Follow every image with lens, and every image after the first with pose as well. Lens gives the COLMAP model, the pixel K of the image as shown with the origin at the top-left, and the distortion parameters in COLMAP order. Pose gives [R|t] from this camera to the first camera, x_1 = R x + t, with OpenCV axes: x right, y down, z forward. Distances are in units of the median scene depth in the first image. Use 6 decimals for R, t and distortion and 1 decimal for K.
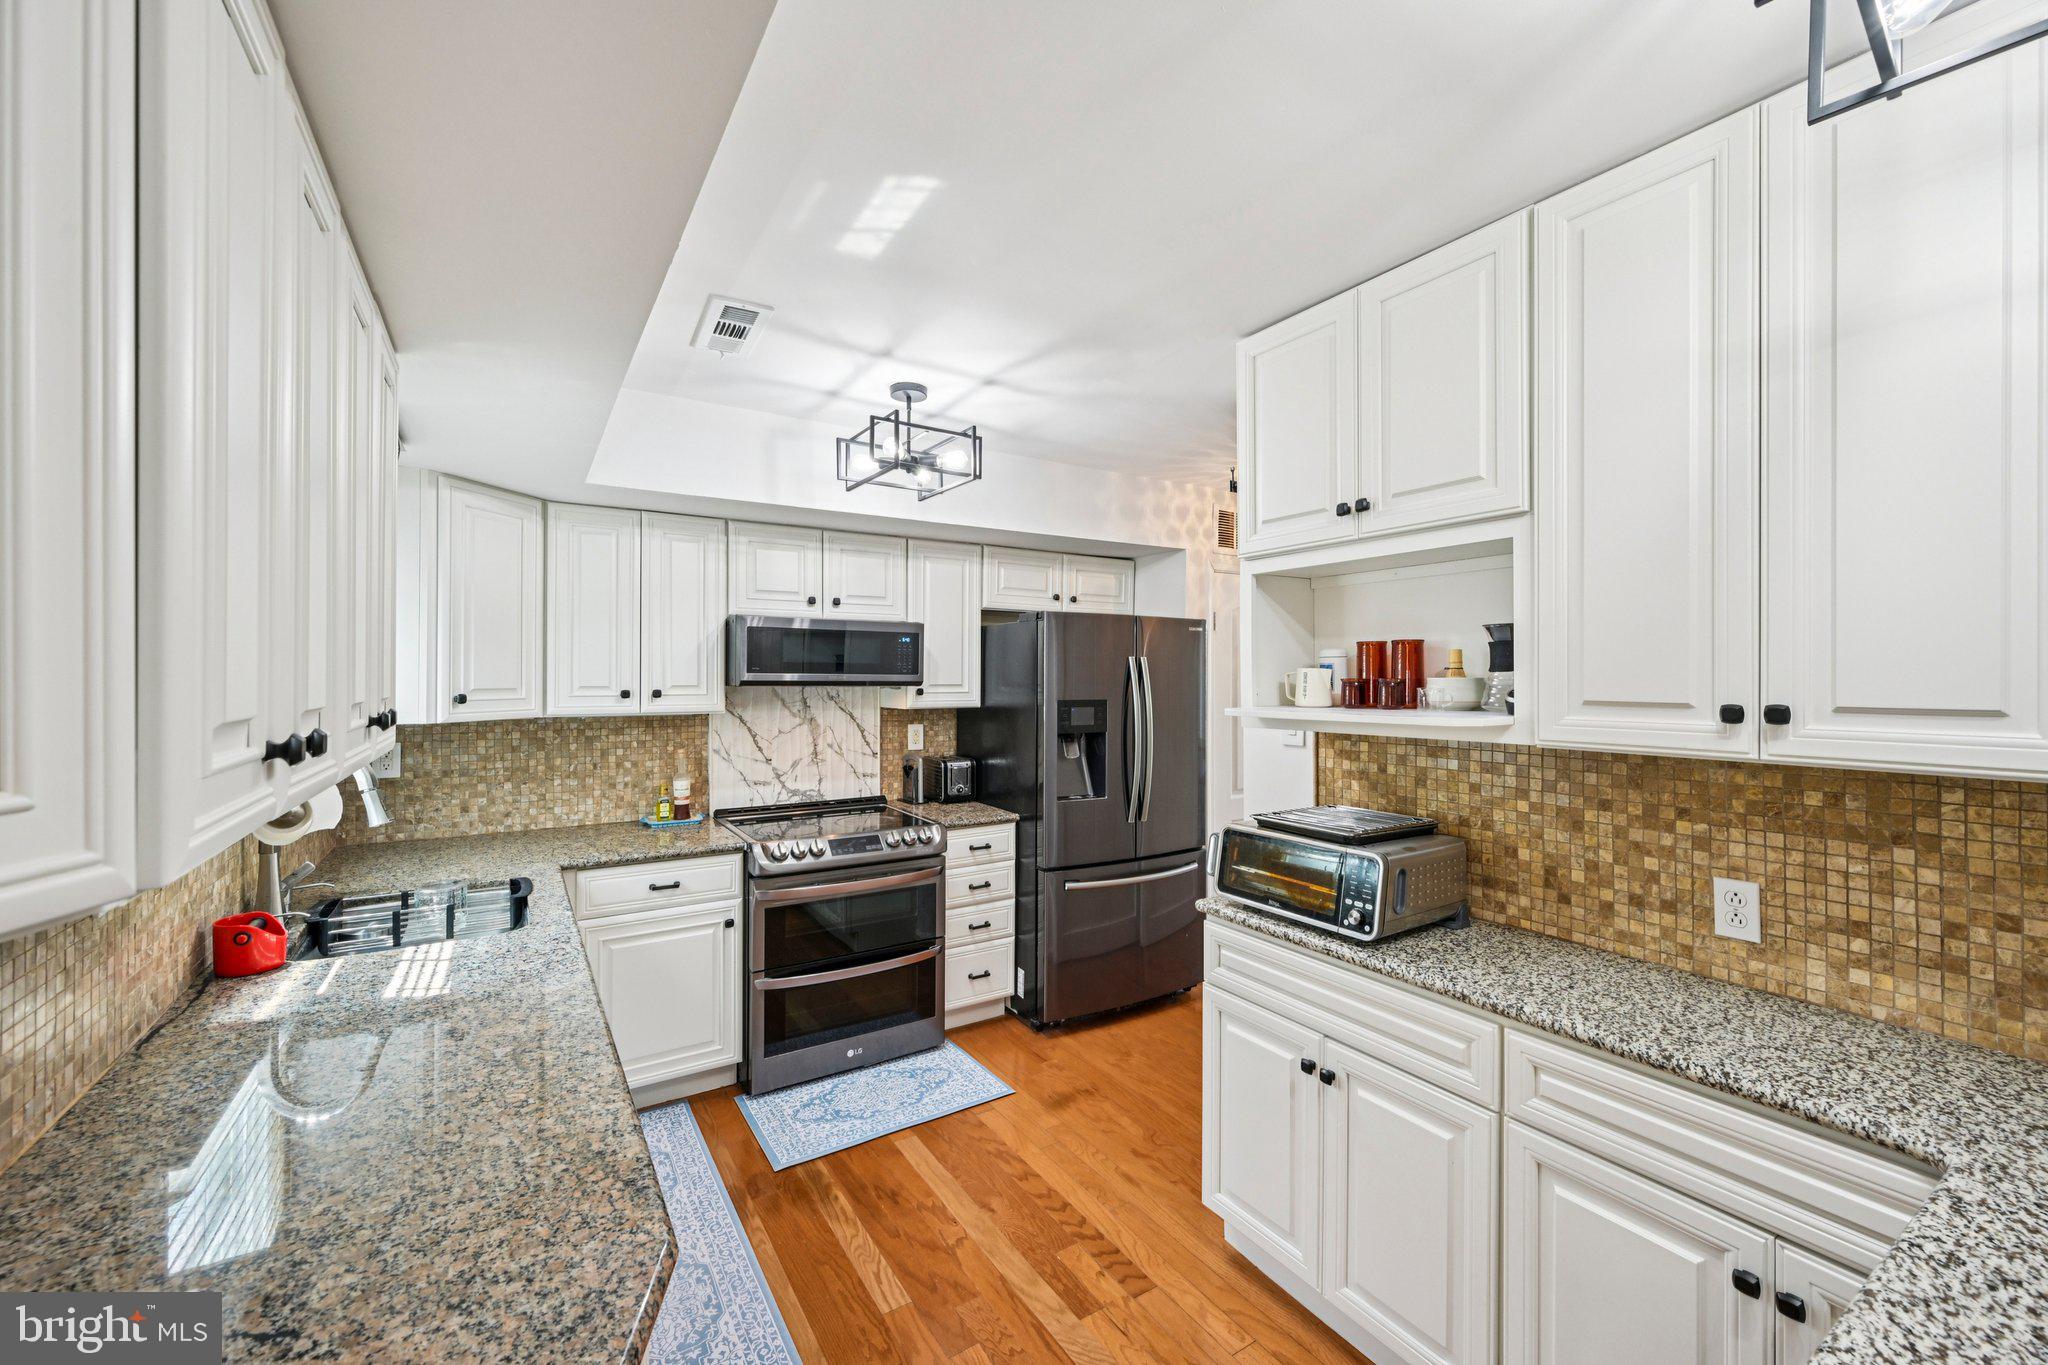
lens RADIAL K [[810.6, 0, 1028.4], [0, 810.6, 679.7], [0, 0, 1]] dist [0.003902, -0.000283]
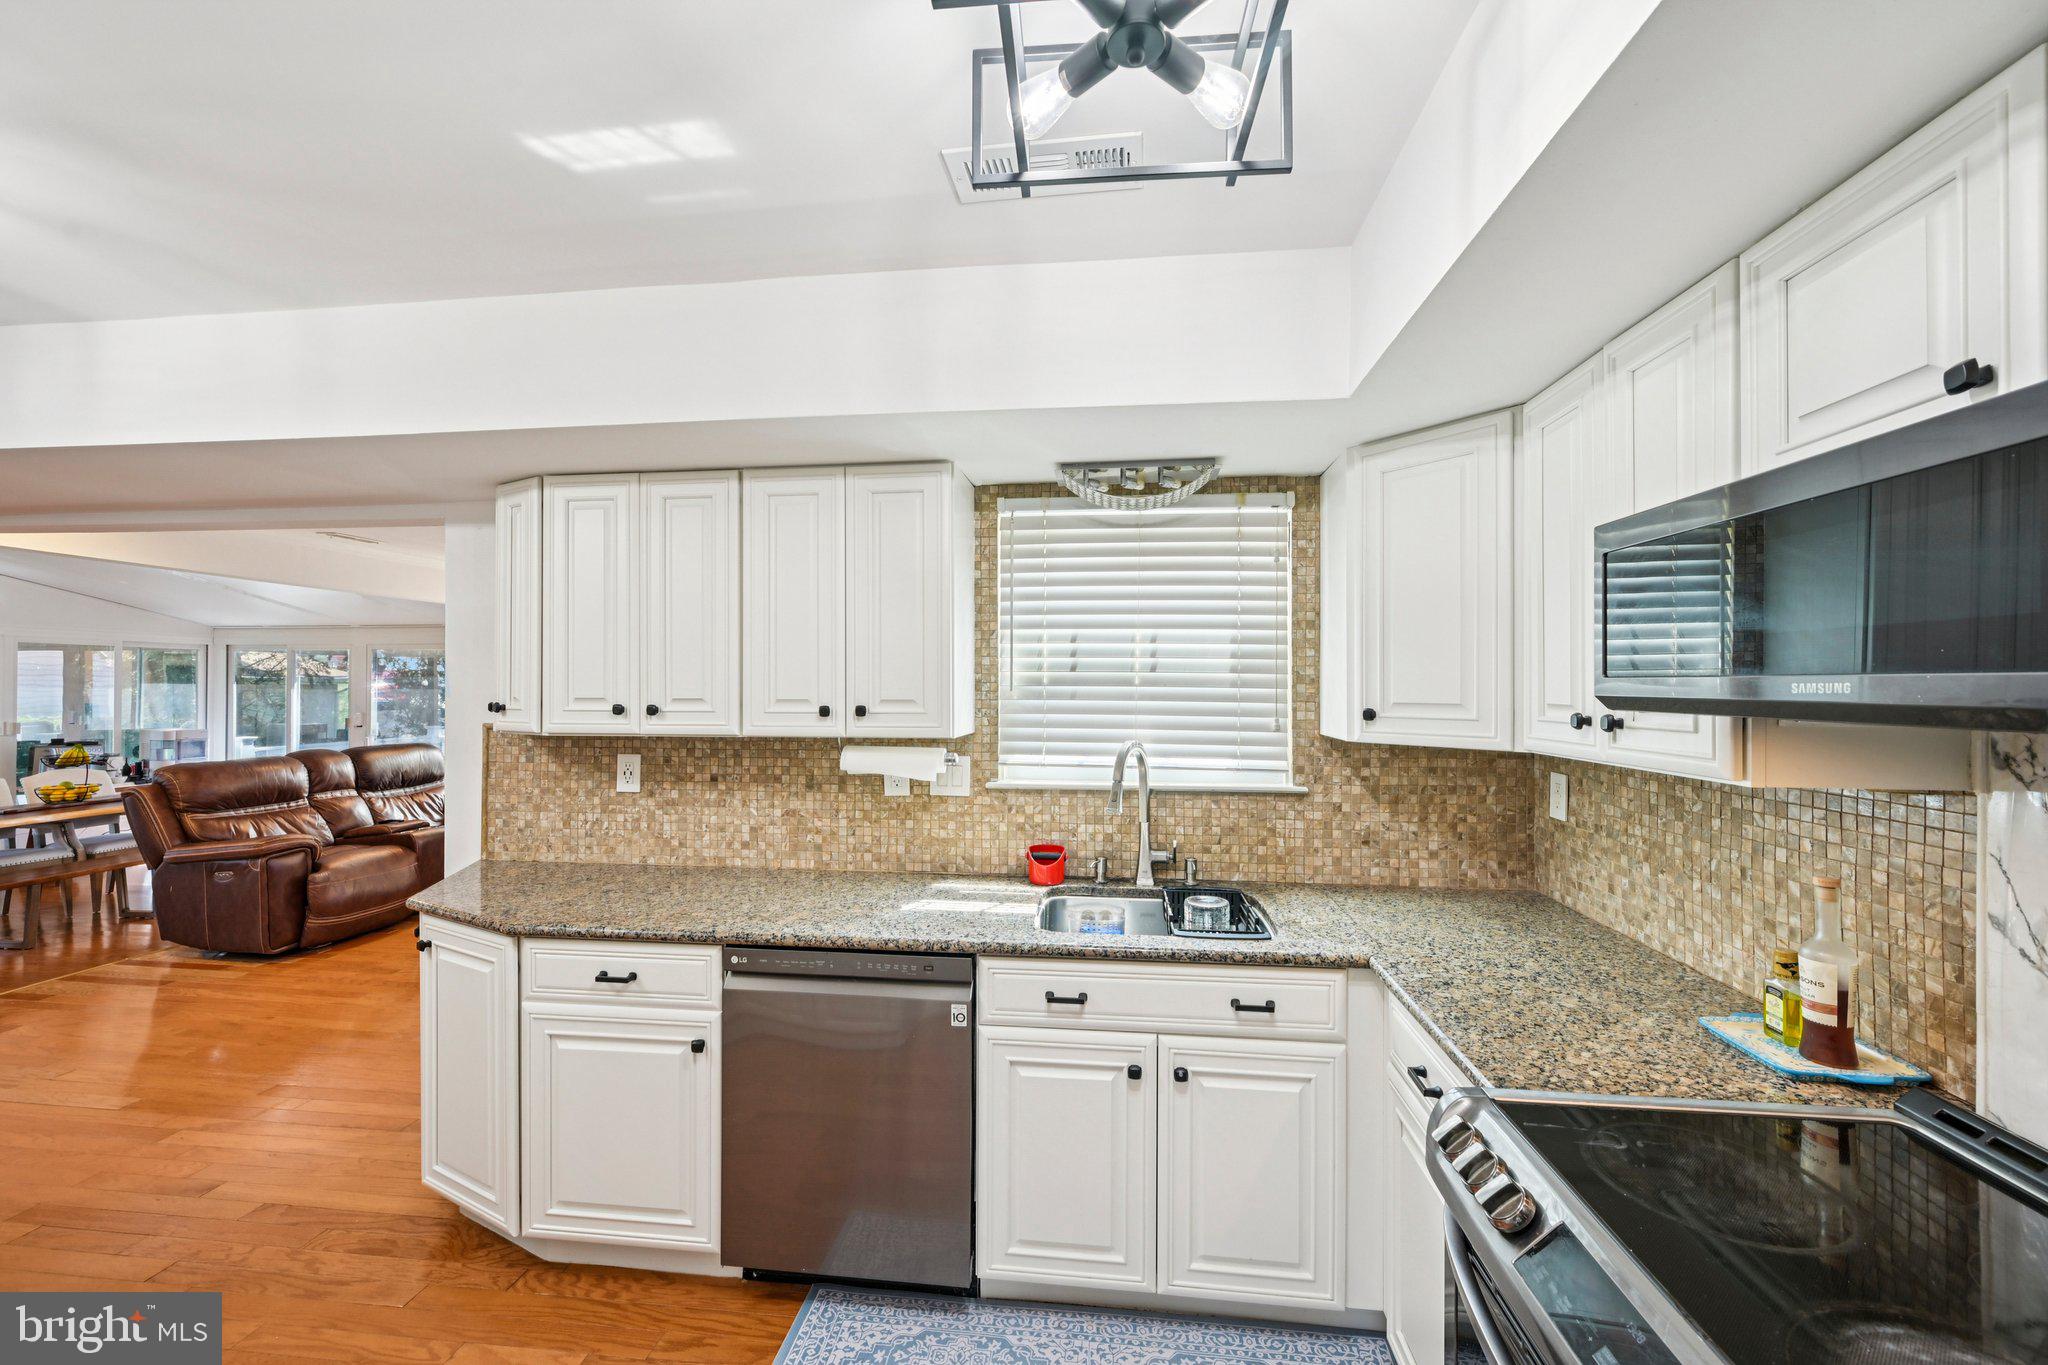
lens RADIAL K [[810.6, 0, 1029.8], [0, 810.6, 682.1], [0, 0, 1]] dist [0.003902, -0.000283]
pose [[-0.637274, -0.008856, -0.770587, 0.117204], [-0.005799, 0.999961, -0.006696, -0.001329], [0.770616, 0.000201, -0.637300, 1.036891]]
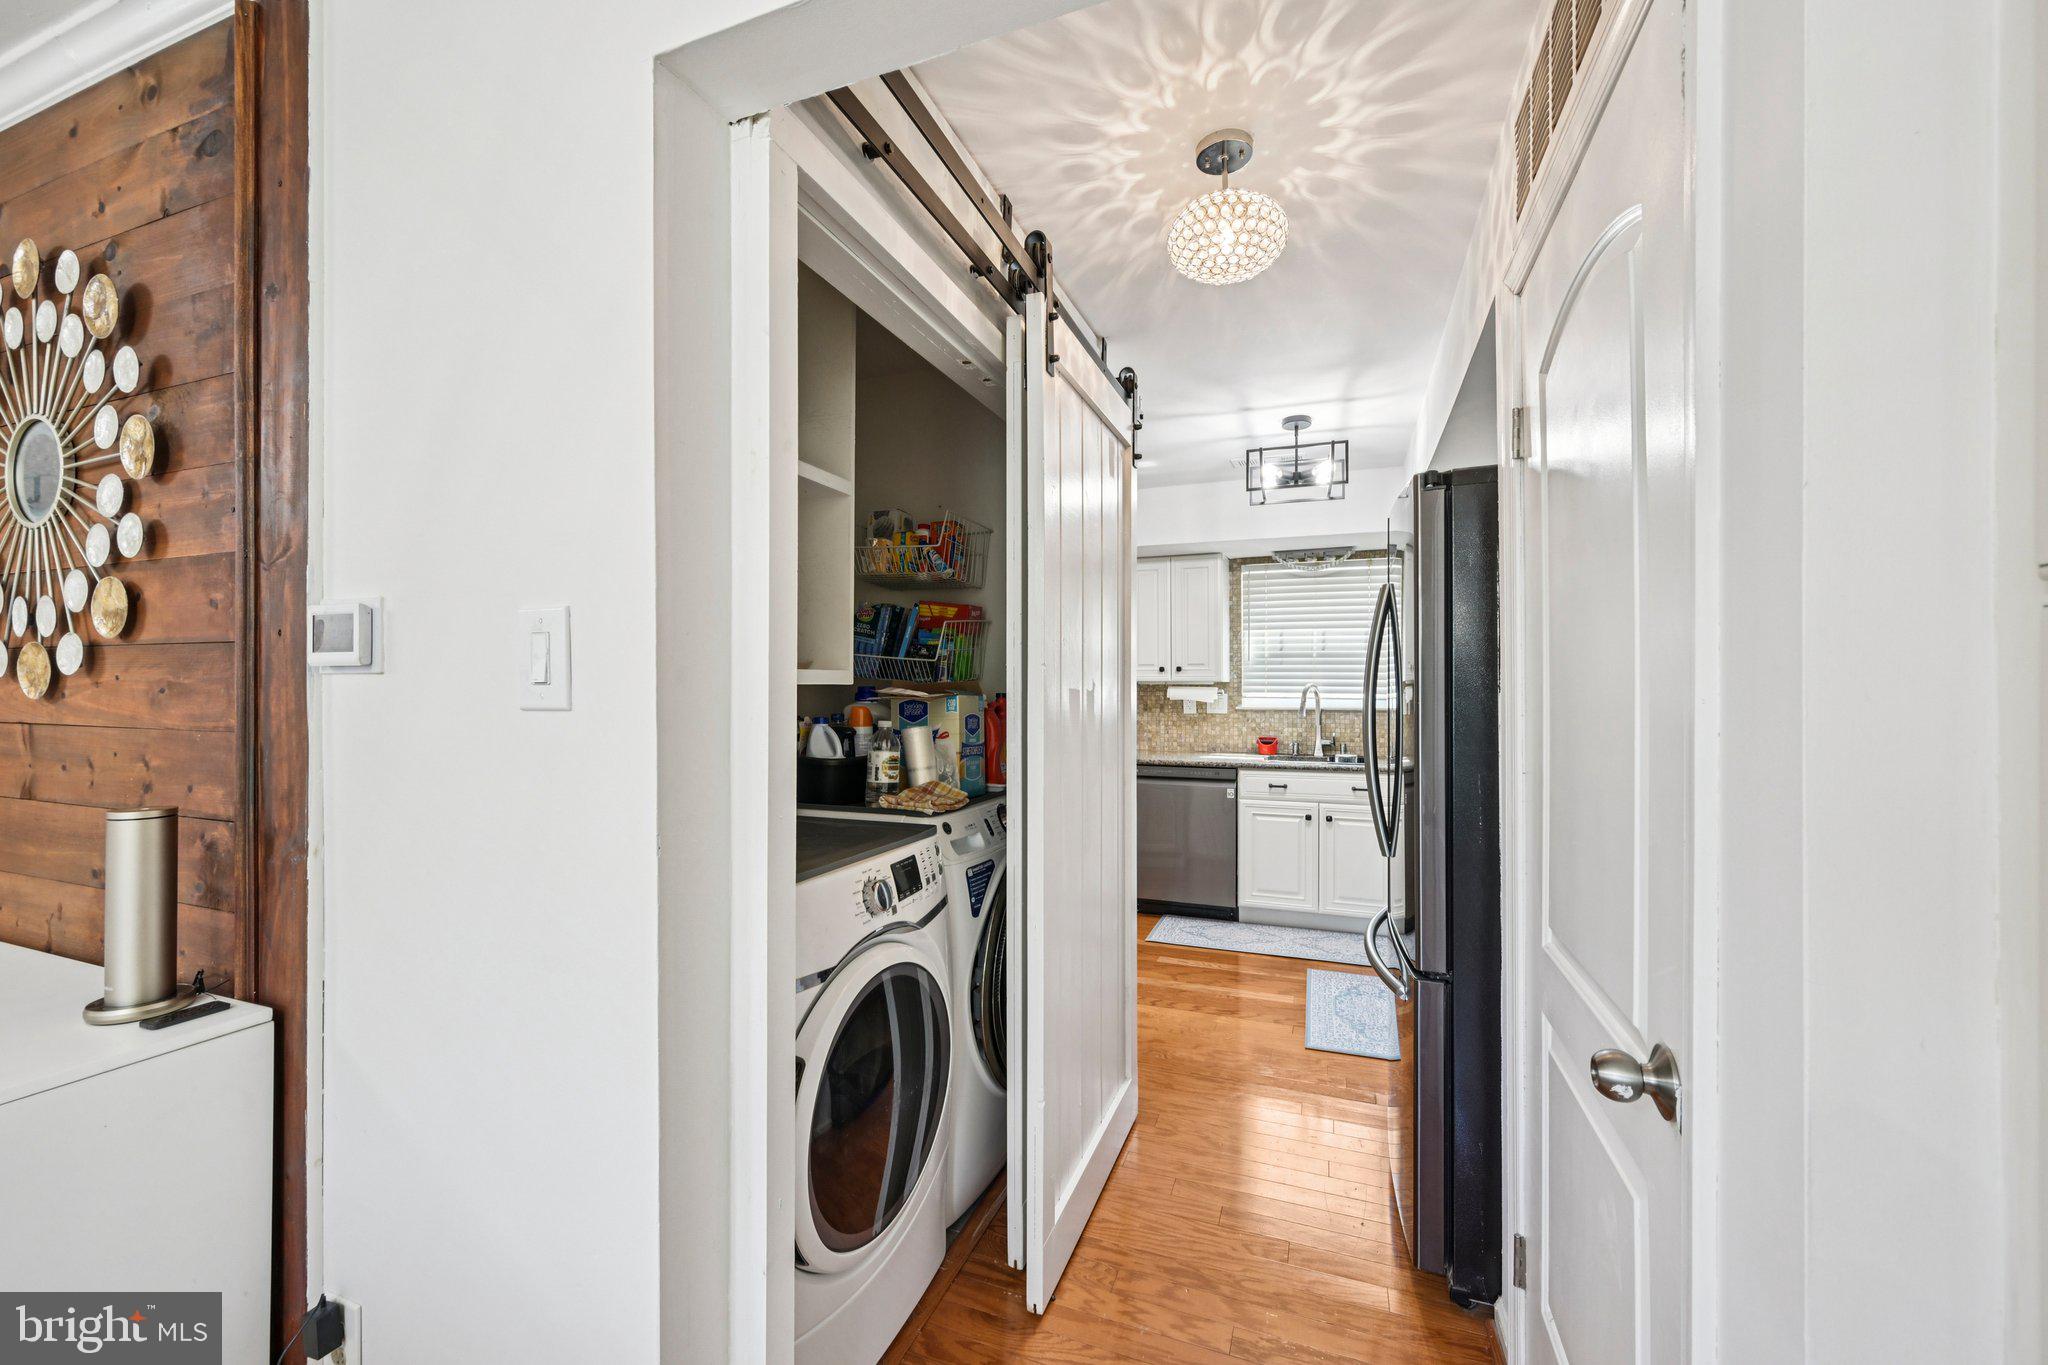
lens RADIAL K [[810.6, 0, 1024.1], [0, 810.6, 686.3], [0, 0, 1]] dist [0.003902, -0.000283]
pose [[-0.810399, -0.003333, -0.585868, 0.894221], [-0.003627, 0.999993, -0.000673, 0.061477], [0.585867, 0.001579, -0.810406, 1.614565]]
